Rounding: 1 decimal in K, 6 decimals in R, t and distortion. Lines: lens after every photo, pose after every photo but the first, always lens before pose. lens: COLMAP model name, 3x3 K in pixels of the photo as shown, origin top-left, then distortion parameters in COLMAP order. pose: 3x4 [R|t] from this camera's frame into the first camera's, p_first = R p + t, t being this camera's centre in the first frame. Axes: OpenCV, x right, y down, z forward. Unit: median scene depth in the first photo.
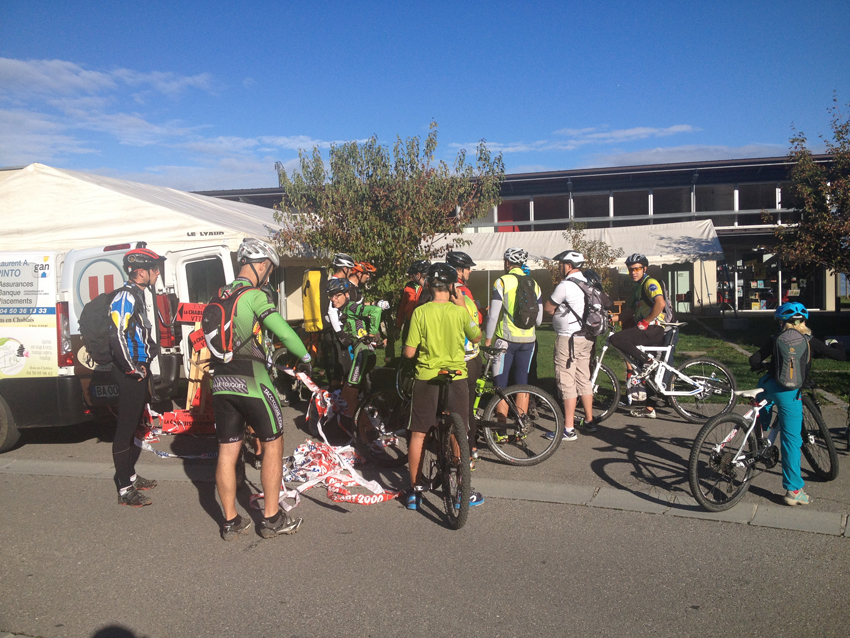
lens RADIAL K [[793.5, 0, 425.0], [0, 793.5, 319.0], [0, 0, 1]] dist [0.086193, -0.174876]
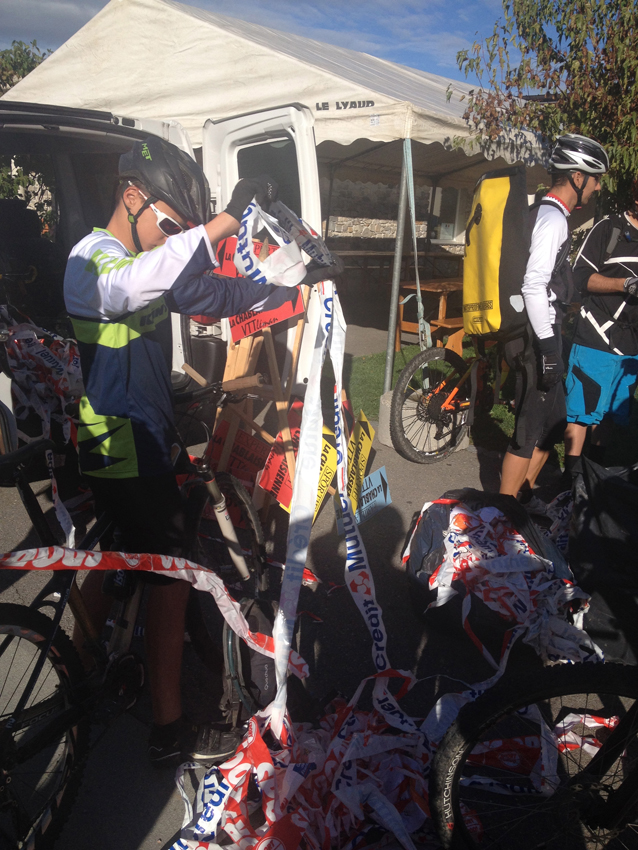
lens RADIAL K [[793.5, 0, 362.3], [0, 793.5, 423.5], [0, 0, 1]] dist [0.086193, -0.174876]
pose [[0.900913, 0.175045, -0.397133, -0.014074], [-0.091898, 0.971247, 0.219624, -0.015885], [0.424158, -0.161367, 0.891095, 0.399553]]
